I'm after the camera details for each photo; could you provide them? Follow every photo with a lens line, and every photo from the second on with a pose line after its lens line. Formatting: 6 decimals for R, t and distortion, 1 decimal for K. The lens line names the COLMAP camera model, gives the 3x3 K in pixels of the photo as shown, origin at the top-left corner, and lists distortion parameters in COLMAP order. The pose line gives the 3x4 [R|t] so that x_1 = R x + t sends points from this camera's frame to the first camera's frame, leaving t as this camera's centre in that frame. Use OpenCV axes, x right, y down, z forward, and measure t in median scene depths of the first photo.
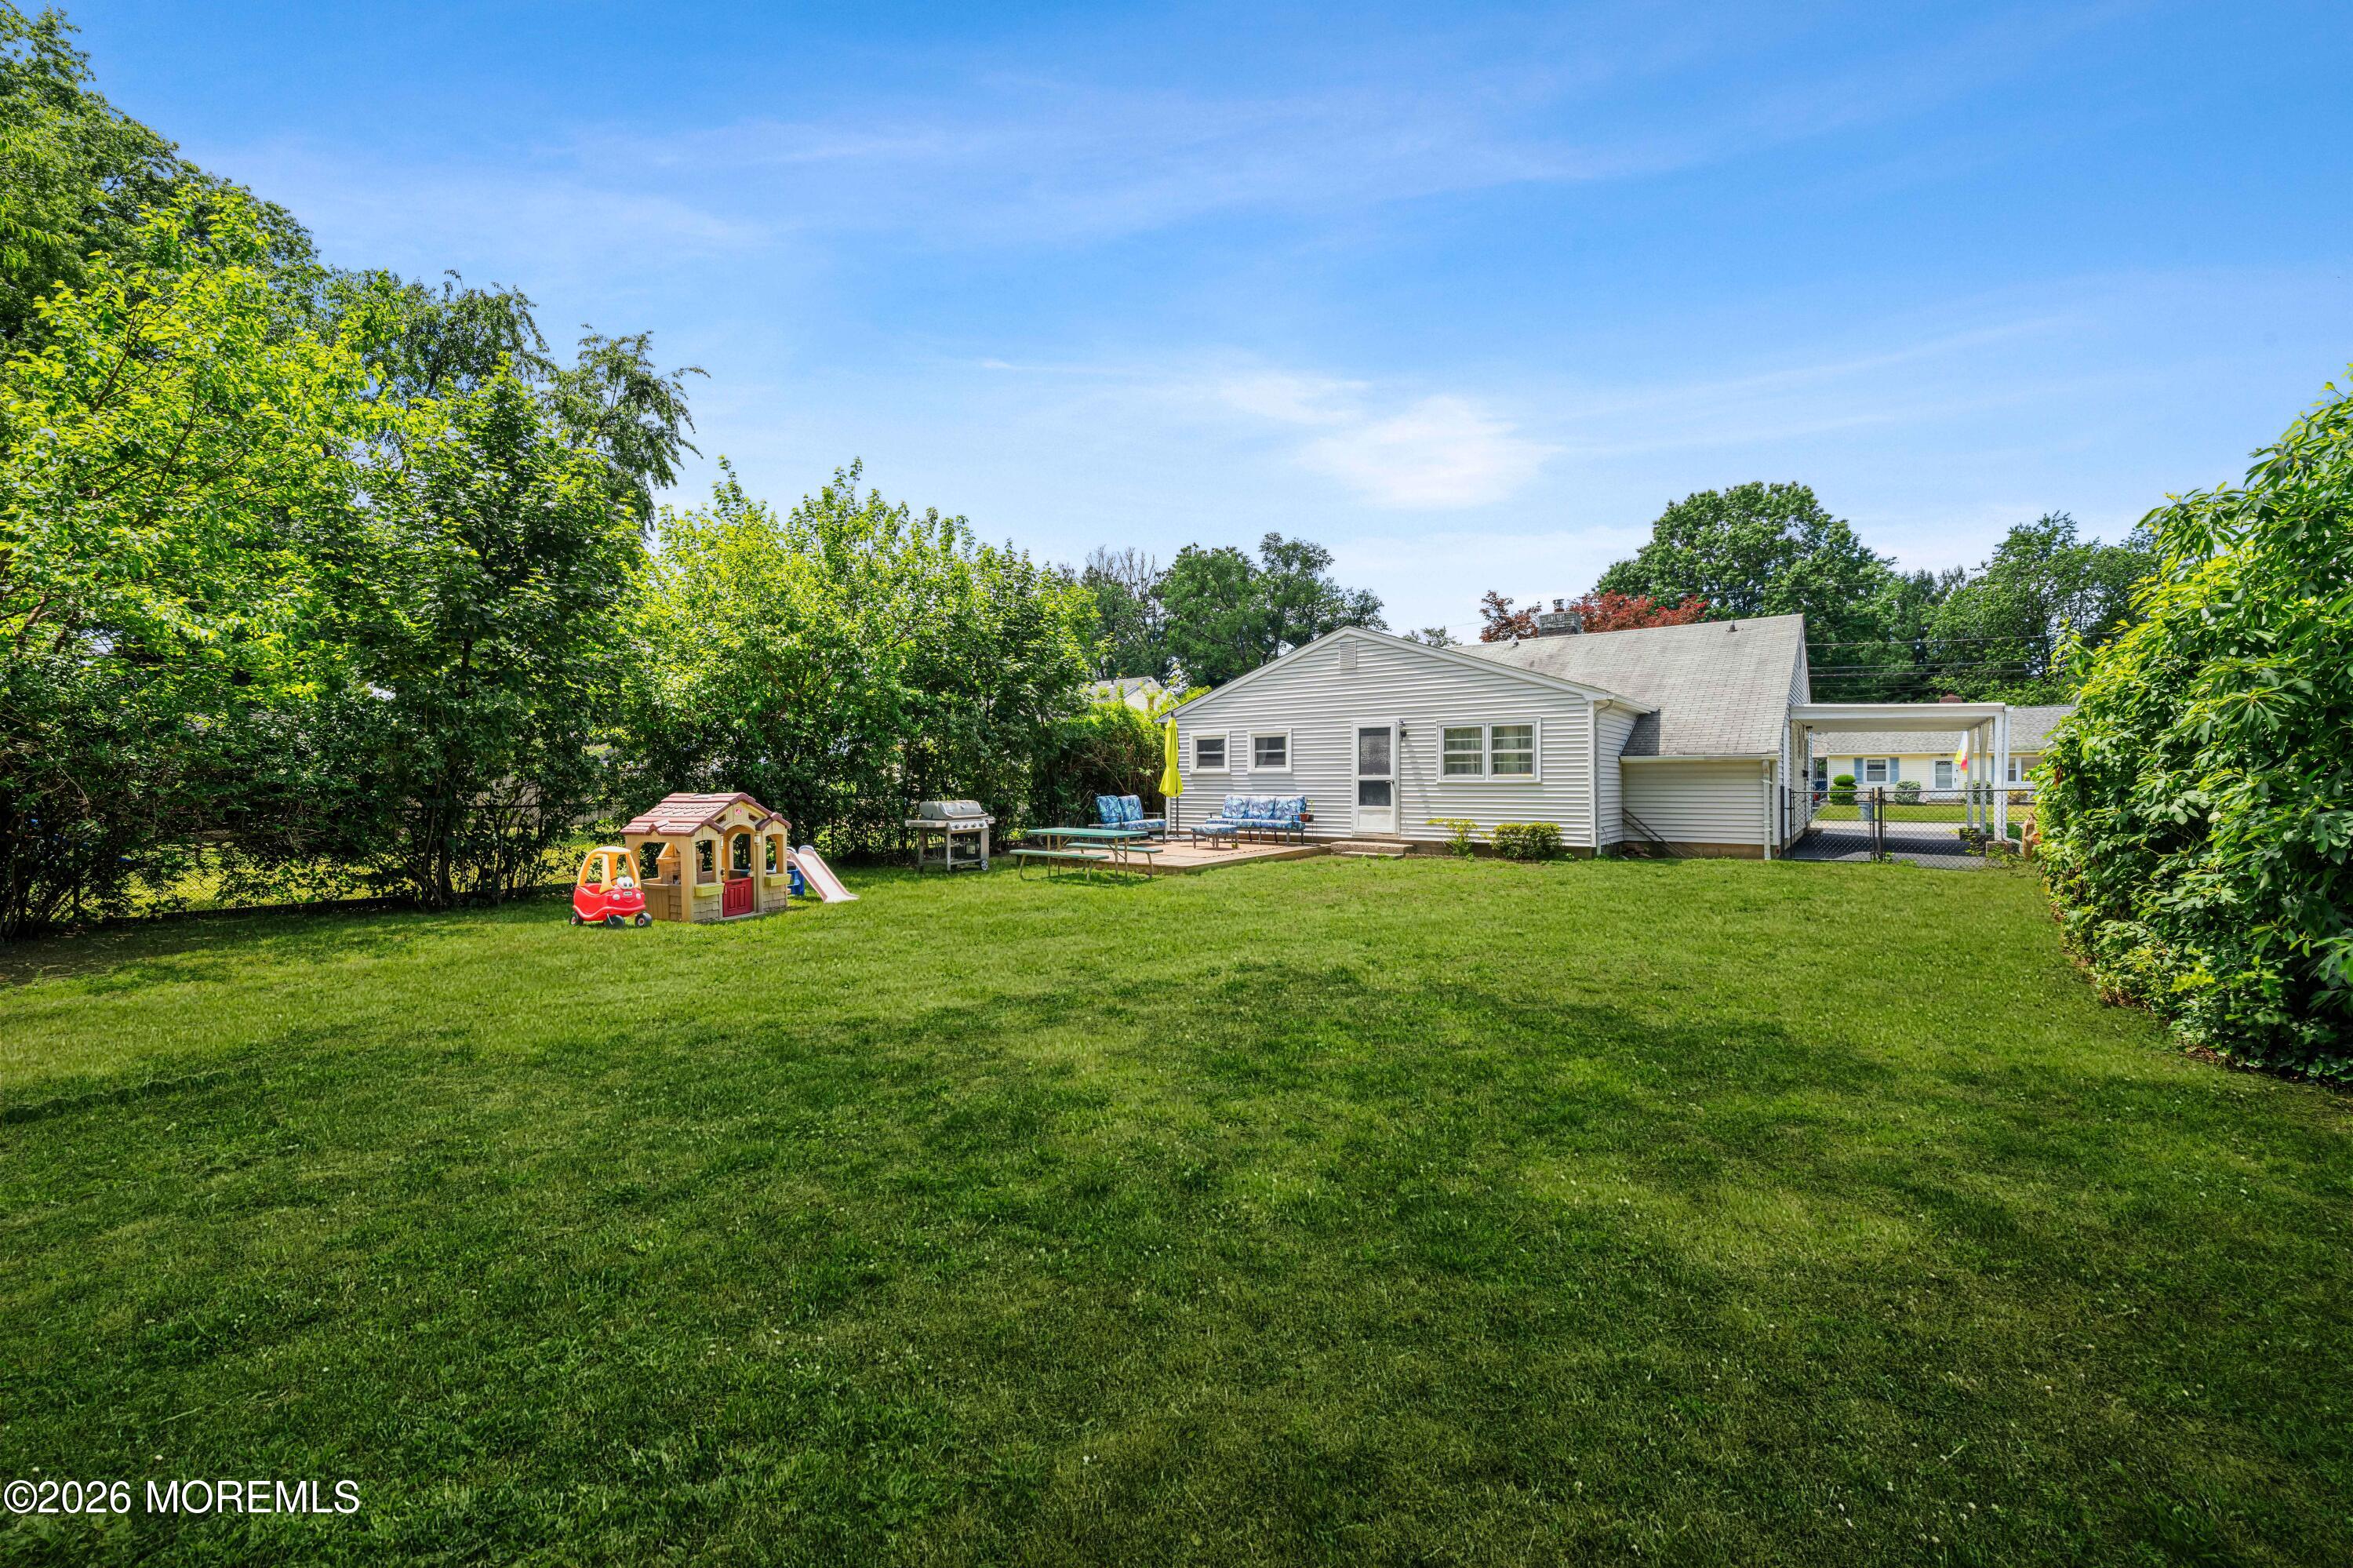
lens RADIAL K [[921.3, 0, 1175.2], [0, 921.3, 777.4], [0, 0, 1]] dist [-0.010726, -0.000455]
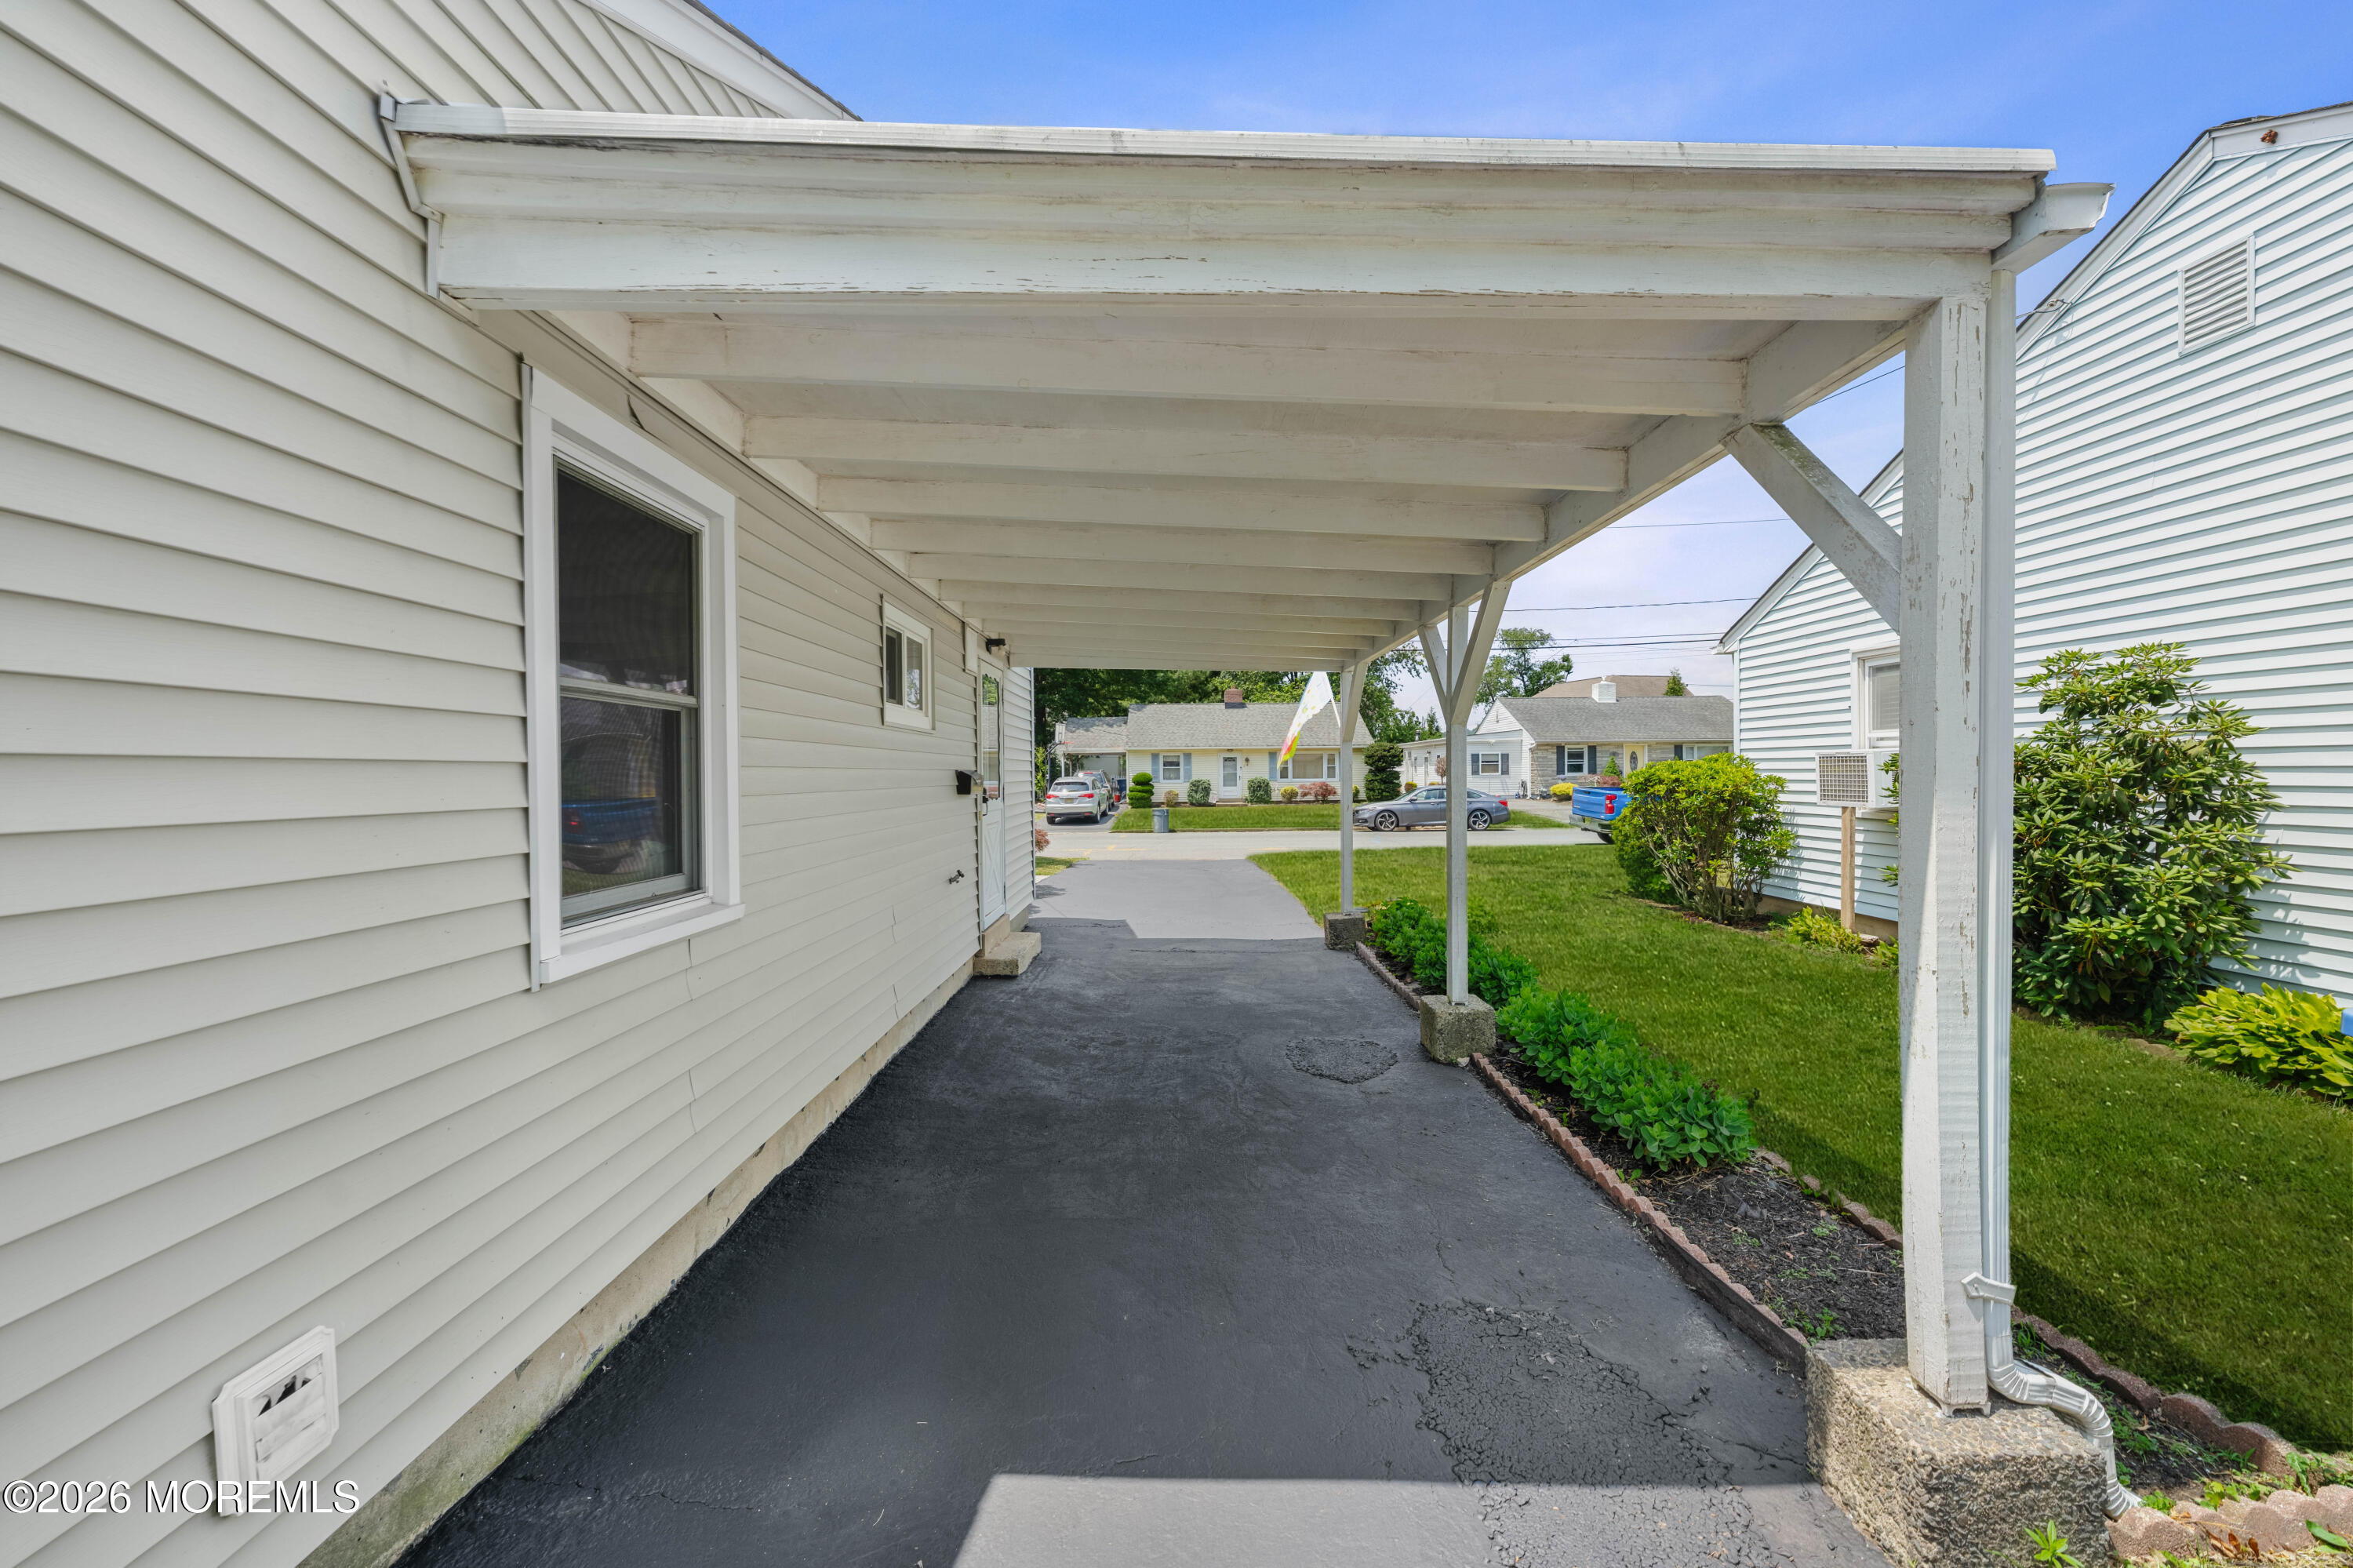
lens RADIAL K [[885.1, 0, 1180.6], [0, 885.1, 783.1], [0, 0, 1]] dist [0.000000, 0.000000]
pose [[0.786749, -0.004073, 0.617260, 0.241436], [0.005889, 0.999982, -0.000908, 0.008614], [-0.617245, 0.004349, 0.786759, 0.316671]]
